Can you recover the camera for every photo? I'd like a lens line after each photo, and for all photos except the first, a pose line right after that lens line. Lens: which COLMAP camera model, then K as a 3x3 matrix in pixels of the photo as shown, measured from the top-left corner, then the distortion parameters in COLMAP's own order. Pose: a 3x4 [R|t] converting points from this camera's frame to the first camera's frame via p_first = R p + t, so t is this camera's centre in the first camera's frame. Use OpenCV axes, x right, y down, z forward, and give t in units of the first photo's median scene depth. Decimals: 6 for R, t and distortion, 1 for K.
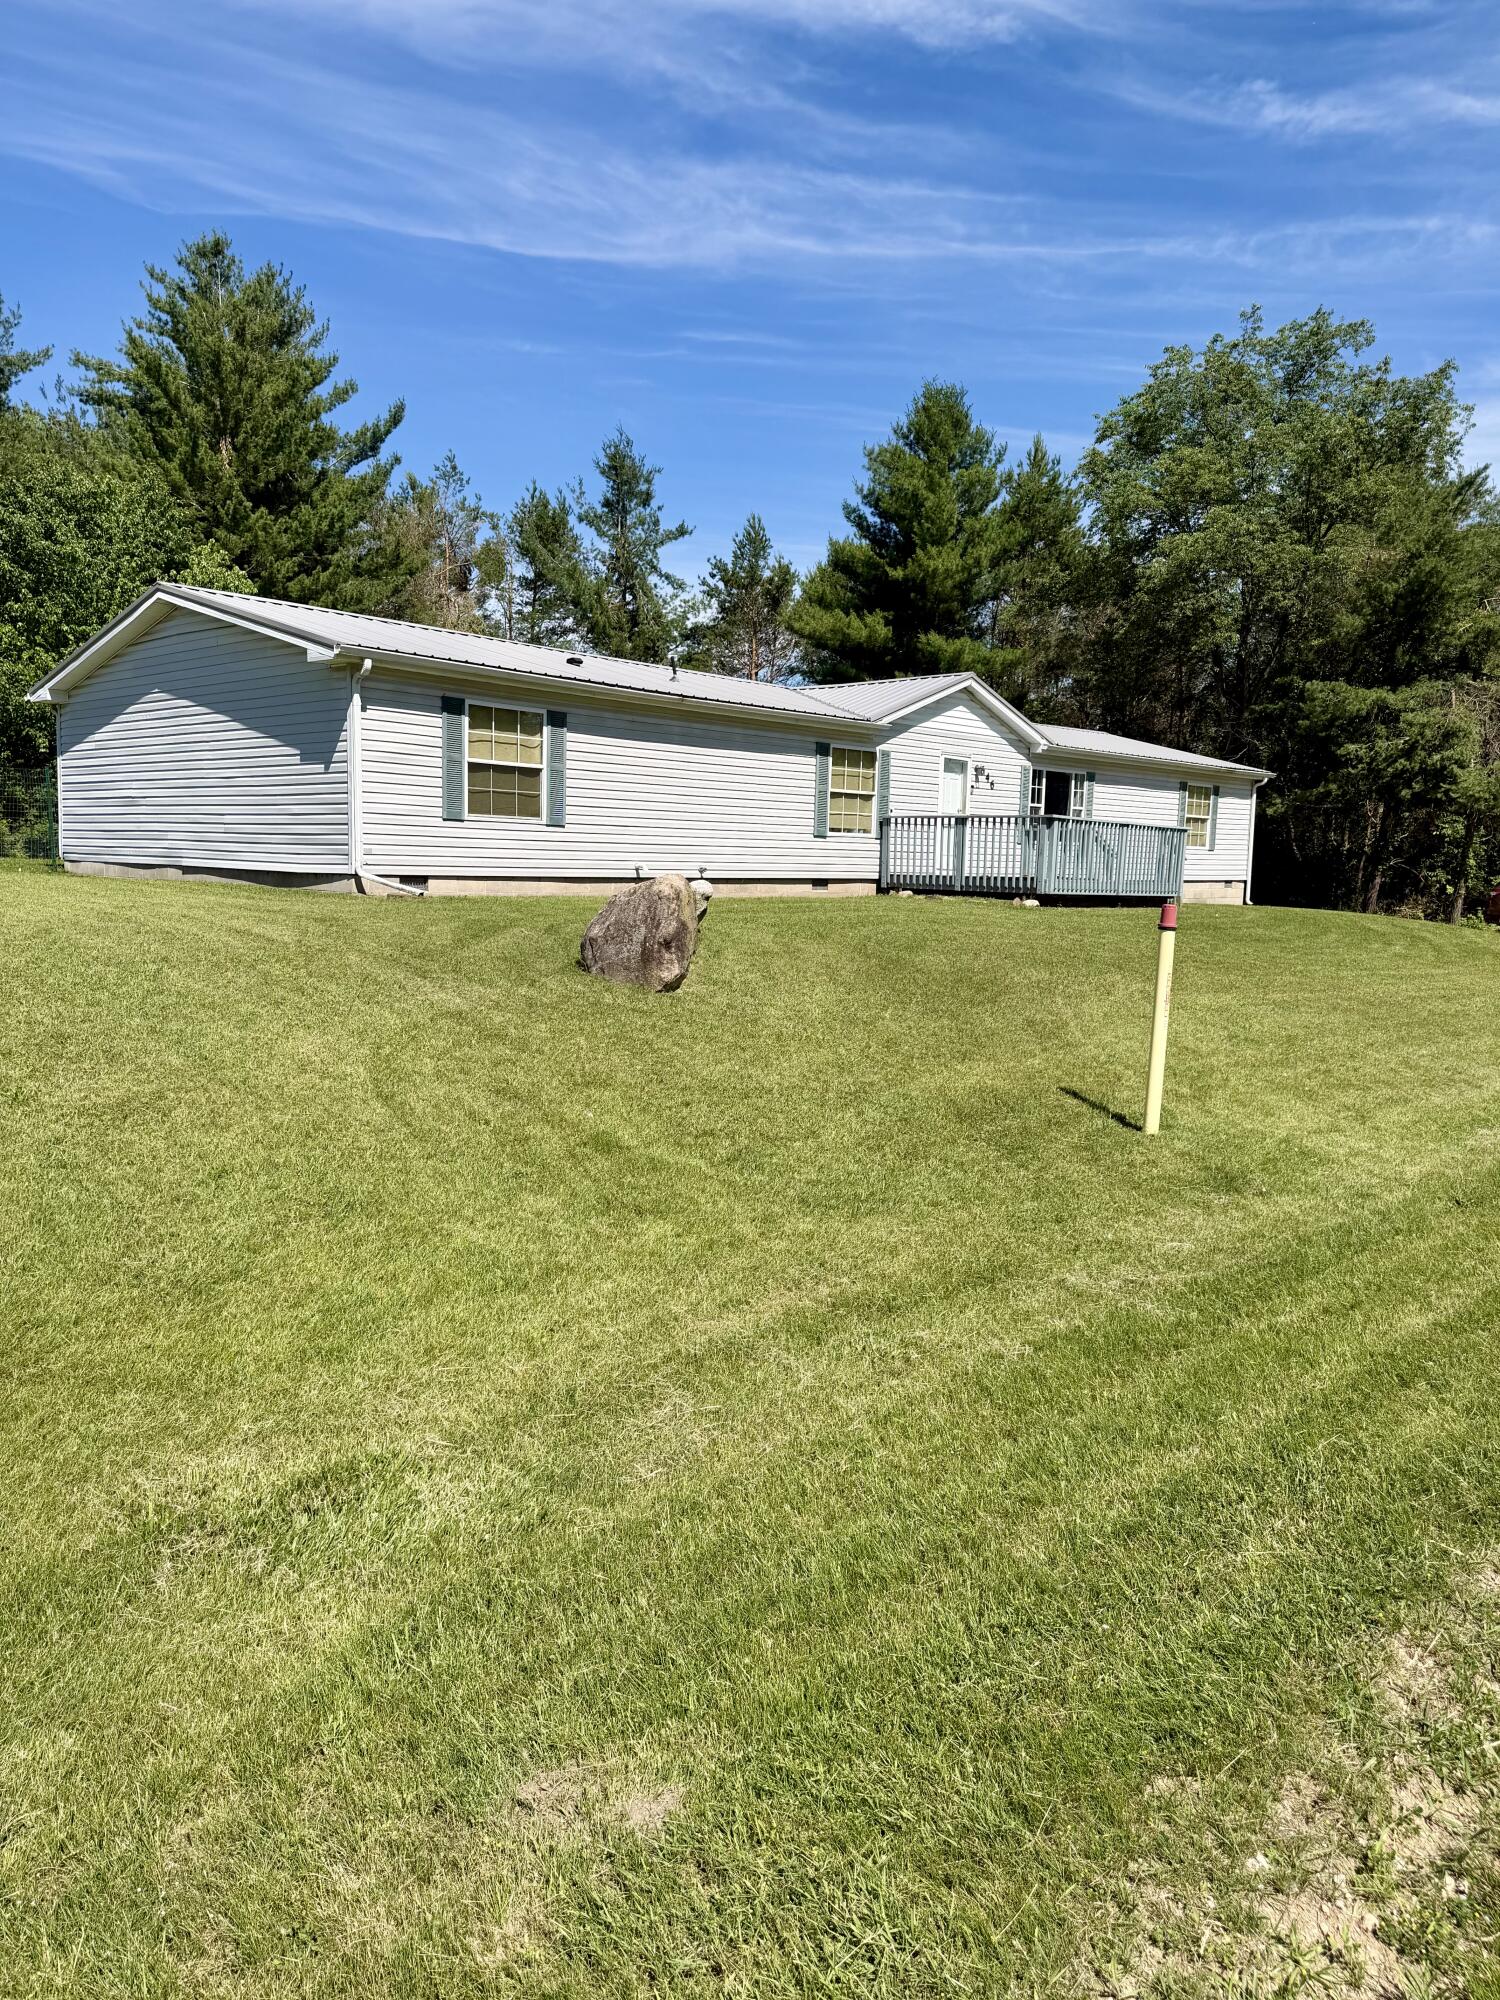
lens RADIAL K [[1422.3, 0, 750.0], [0, 1422.3, 1000.0], [0, 0, 1]] dist [0.168342, -0.331658]
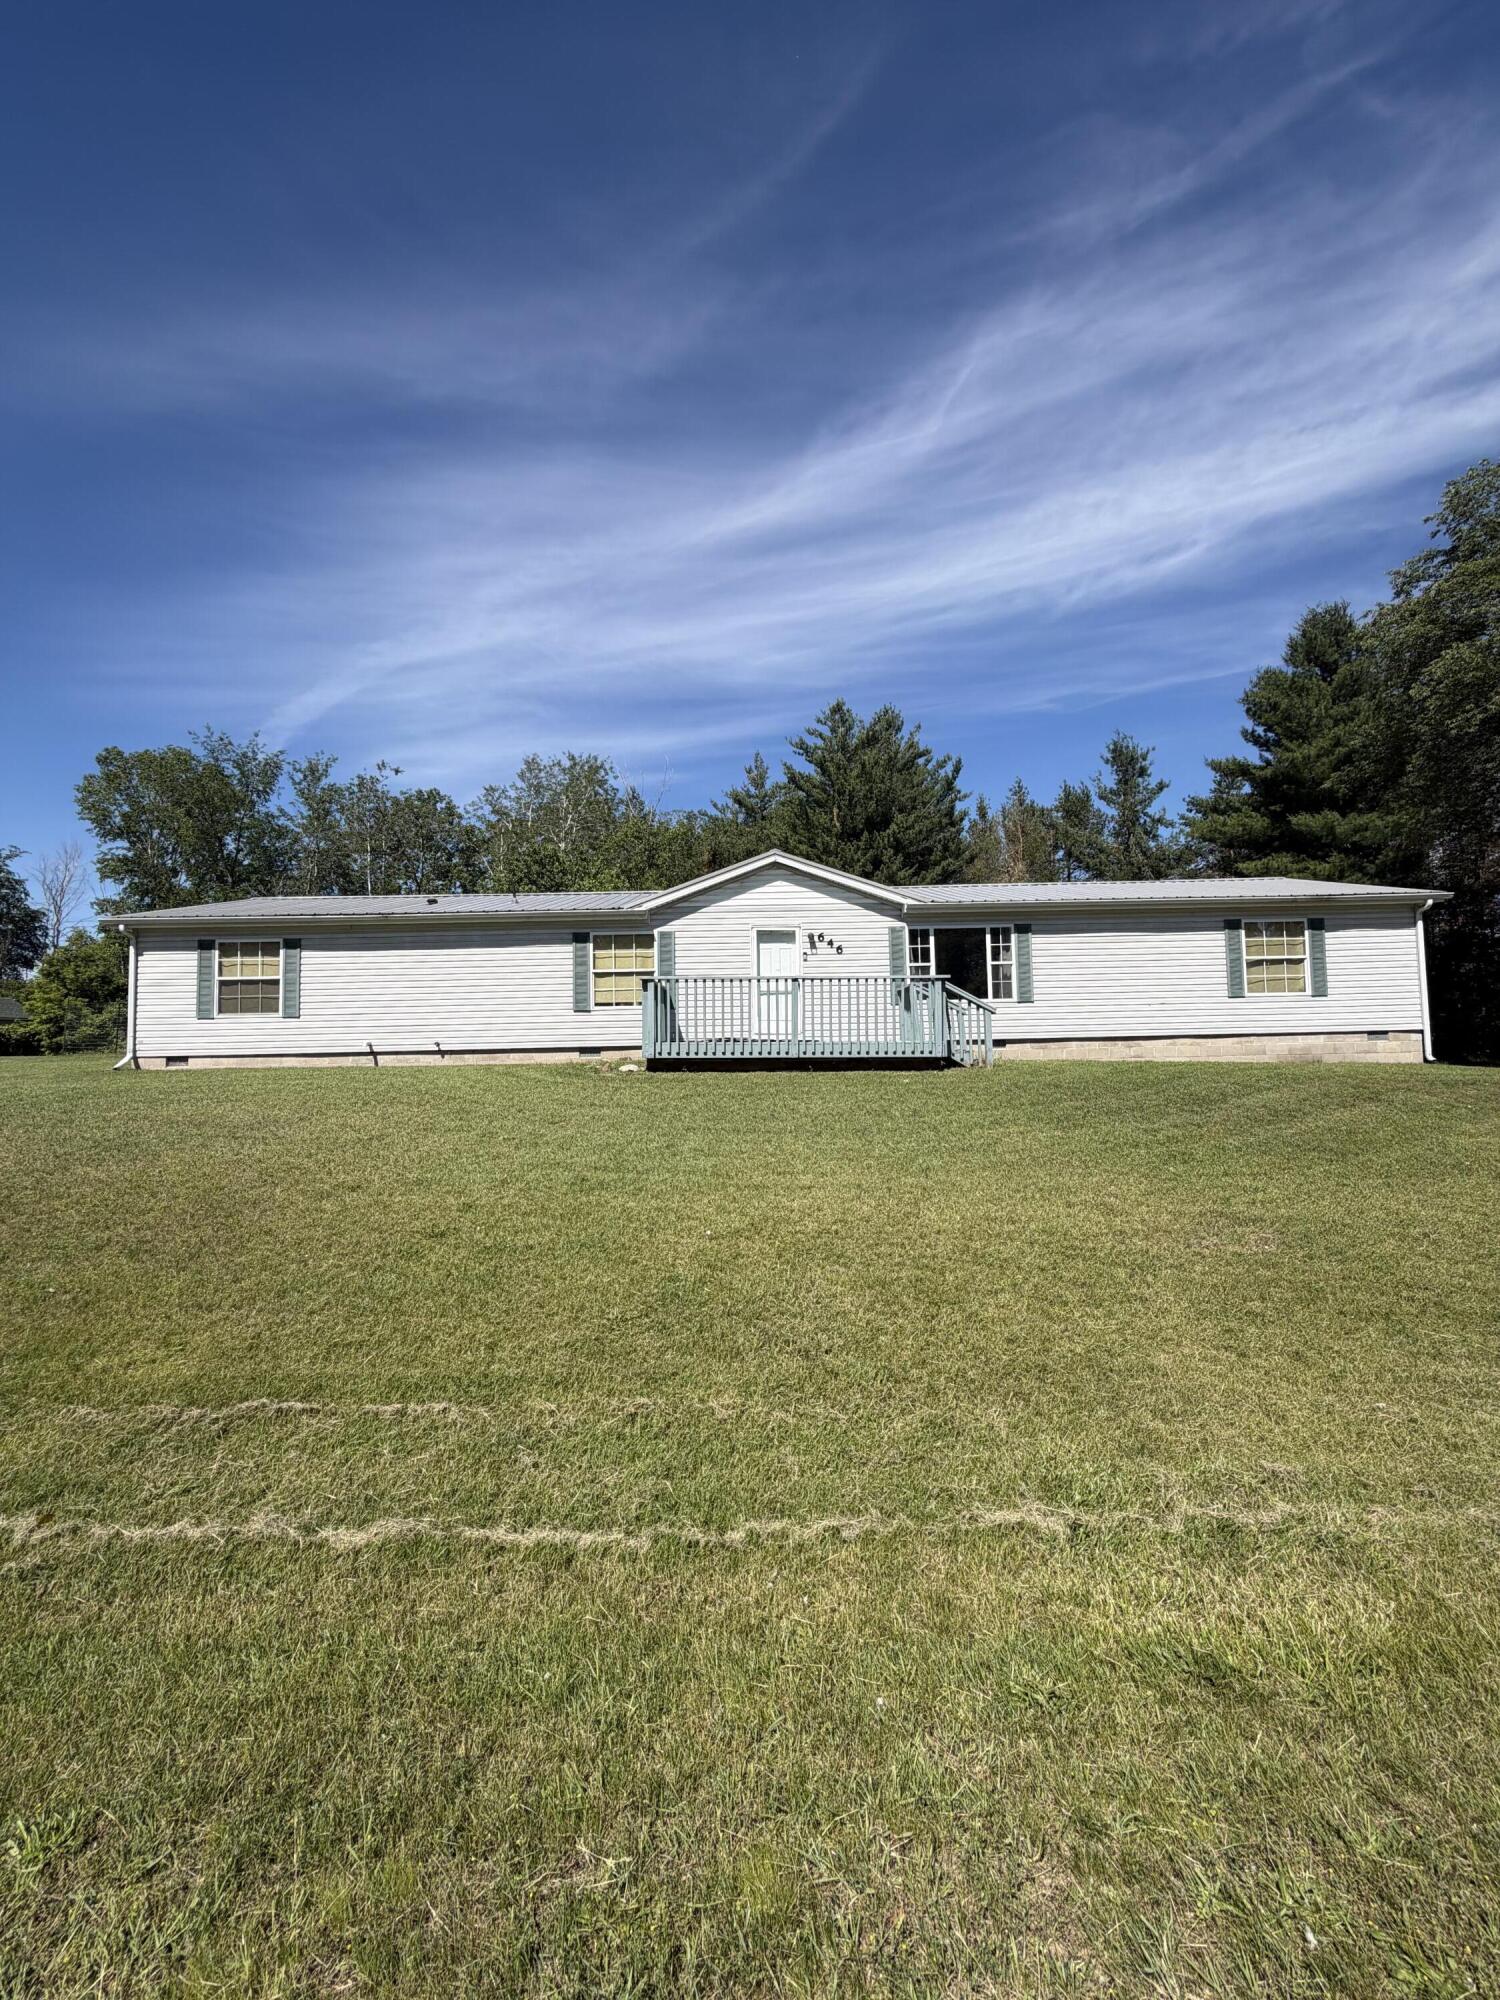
lens RADIAL K [[795.0, 0, 750.0], [0, 795.0, 1000.0], [0, 0, 1]] dist [-0.001402, 0.000026]
pose [[0.683372, -0.068275, -0.726871, 0.588931], [-0.036296, 0.991209, -0.127229, -0.044002], [0.729168, 0.113327, 0.674886, 0.631981]]
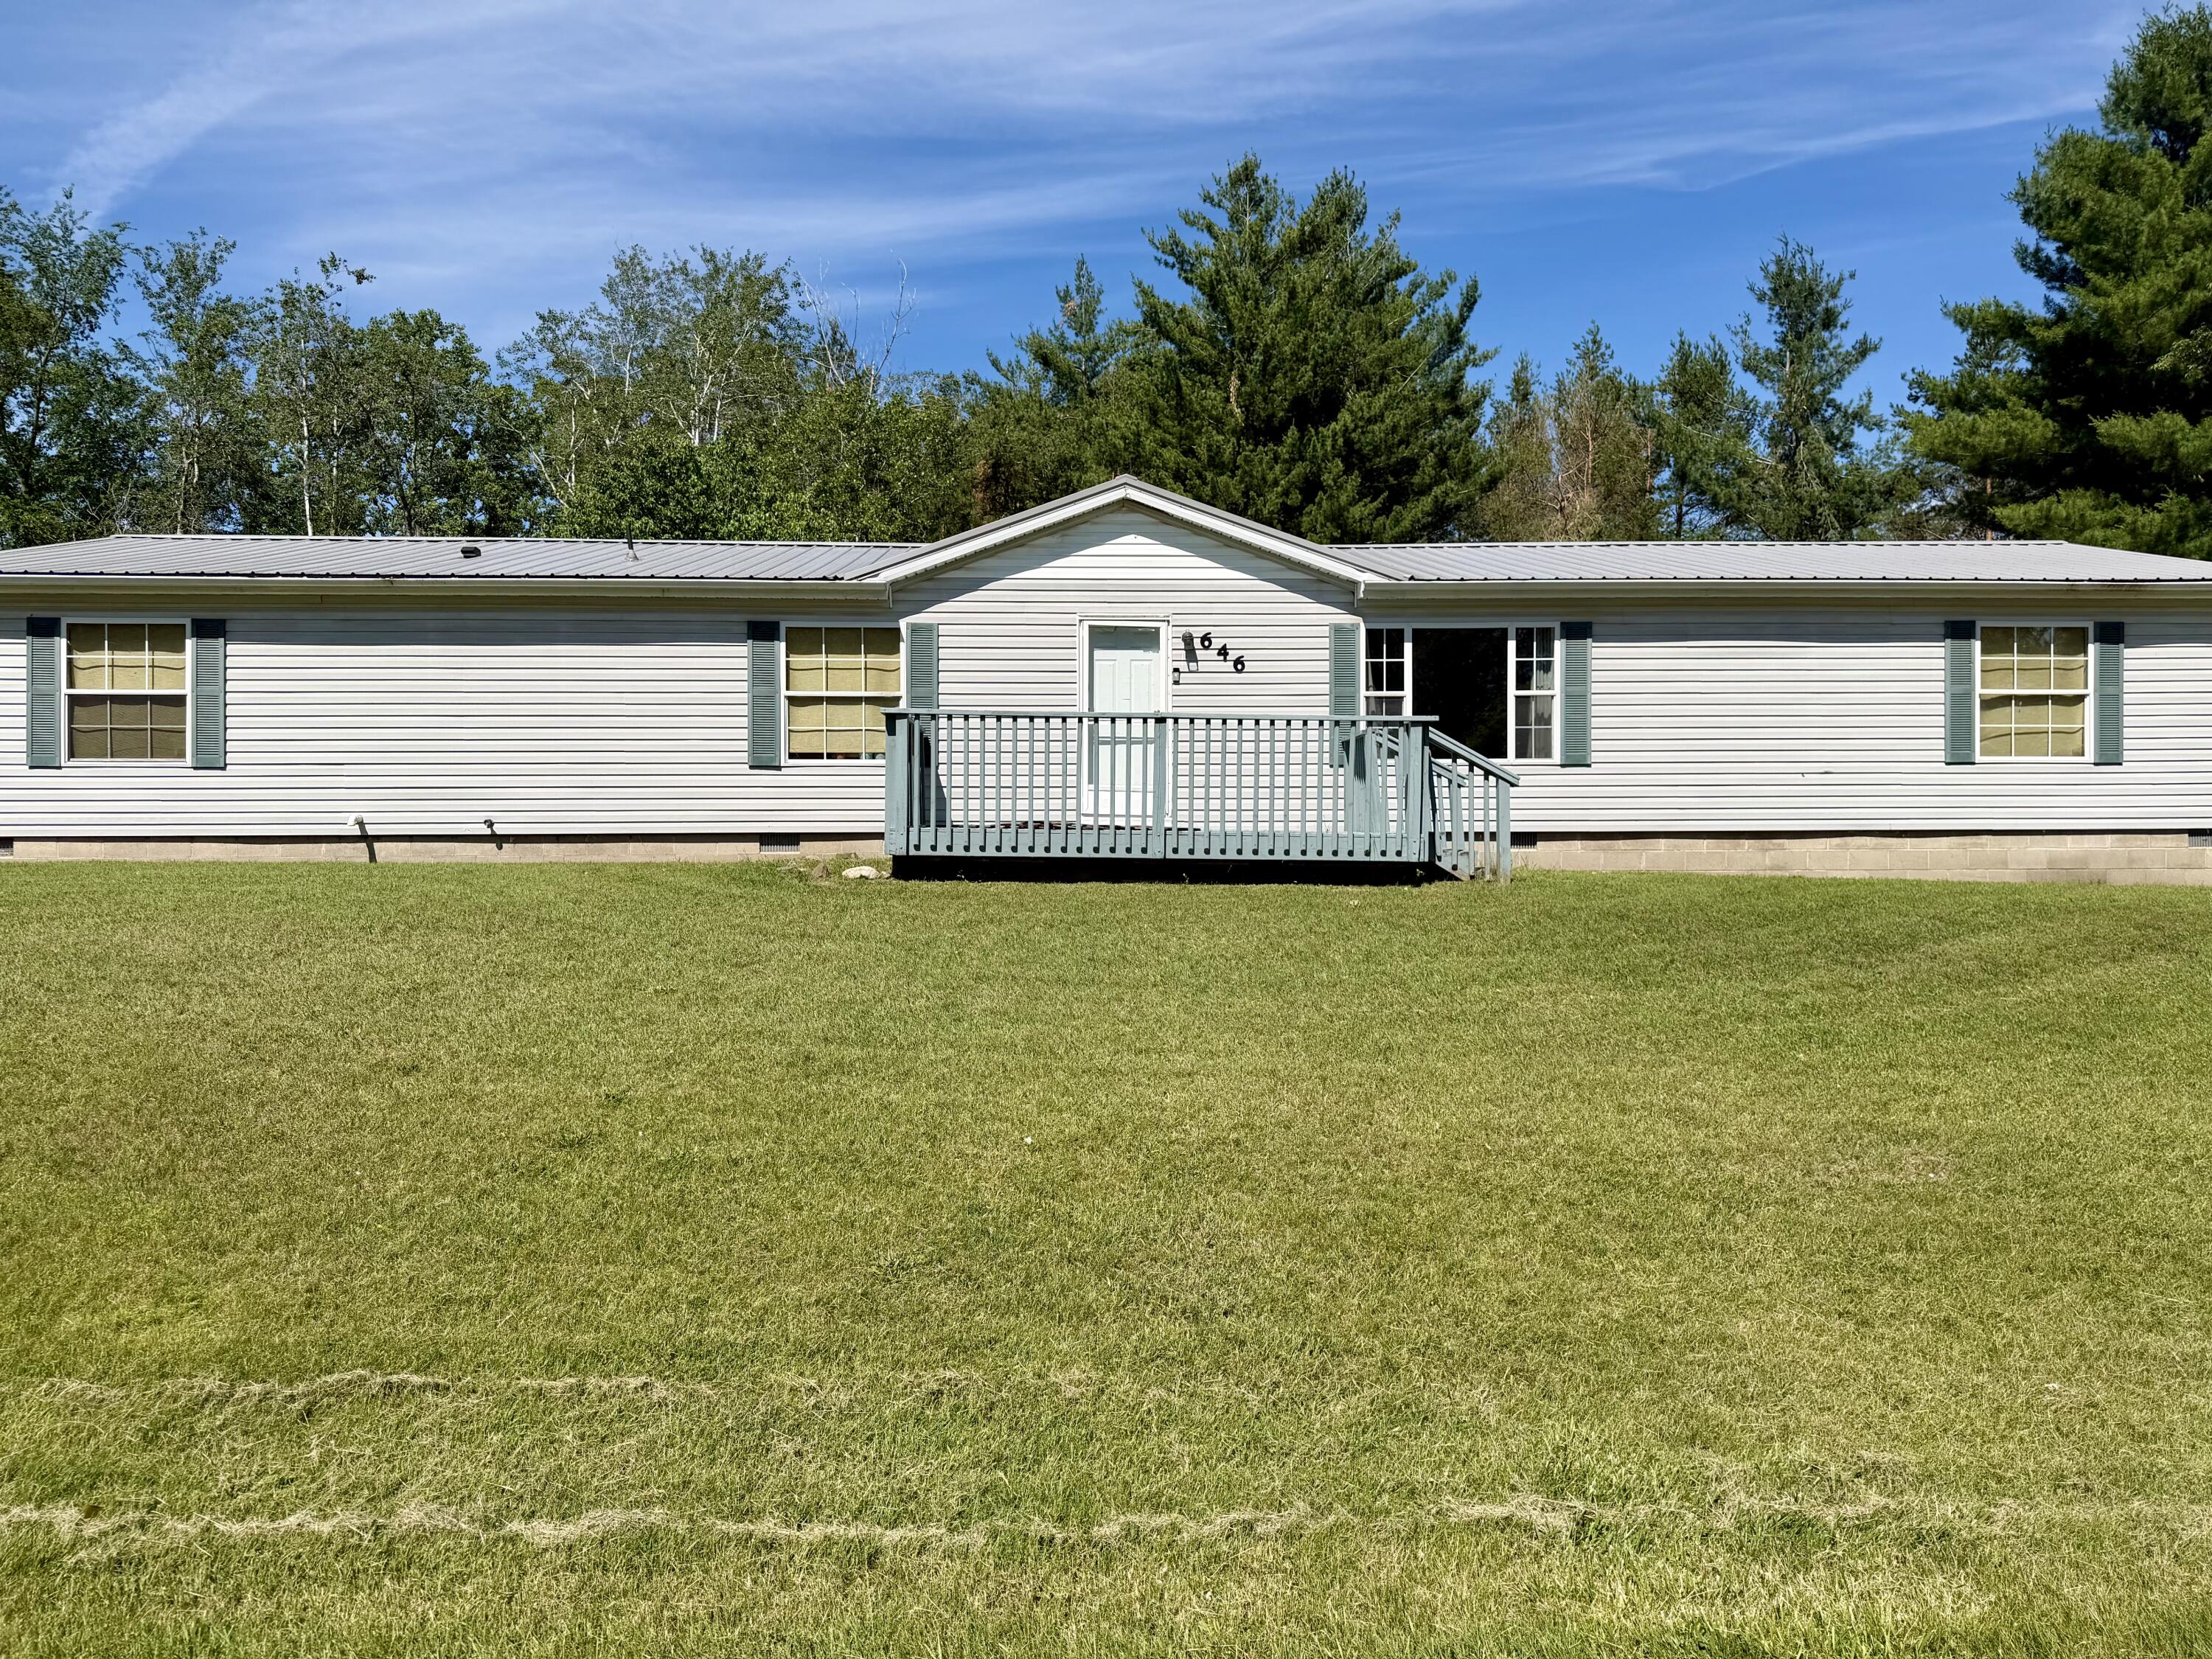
lens RADIAL K [[1541.1, 0, 1098.5], [0, 1541.1, 824.9], [0, 0, 1]] dist [0.098688, -0.122916]
pose [[0.705168, -0.019635, -0.708769, 0.612826], [-0.051353, 0.995577, -0.078673, -0.040730], [0.707178, 0.091875, 0.701040, 0.597614]]
